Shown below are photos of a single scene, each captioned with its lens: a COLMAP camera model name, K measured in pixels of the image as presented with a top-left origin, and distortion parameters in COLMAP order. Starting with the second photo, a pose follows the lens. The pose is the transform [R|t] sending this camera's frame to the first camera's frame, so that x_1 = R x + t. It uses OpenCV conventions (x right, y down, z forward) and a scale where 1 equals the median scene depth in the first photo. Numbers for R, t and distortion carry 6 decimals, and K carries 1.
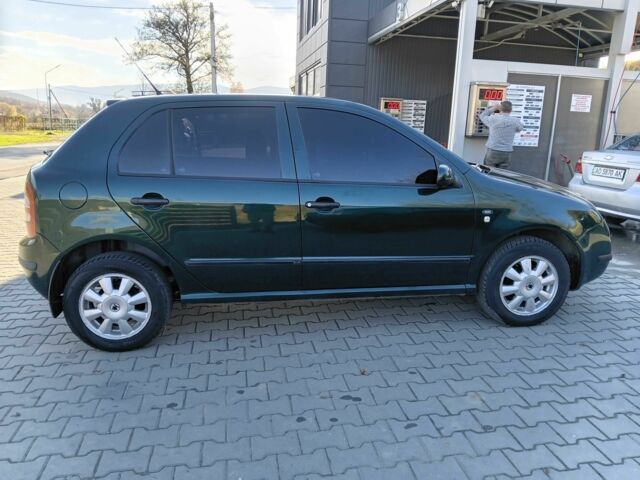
lens RADIAL K [[500.5, 0, 307.5], [0, 500.5, 235.2], [0, 0, 1]] dist [-0.002464, -0.024461]
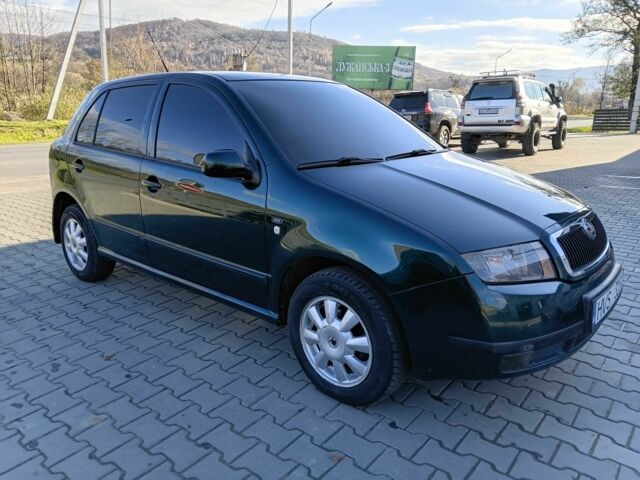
lens RADIAL K [[500.5, 0, 310.6], [0, 500.5, 193.7], [0, 0, 1]] dist [-0.002464, -0.024461]
pose [[0.667109, 0.122704, -0.734785, 0.900624], [-0.154493, 0.987686, 0.024673, -0.107672], [0.728764, 0.097059, 0.677851, 0.503924]]
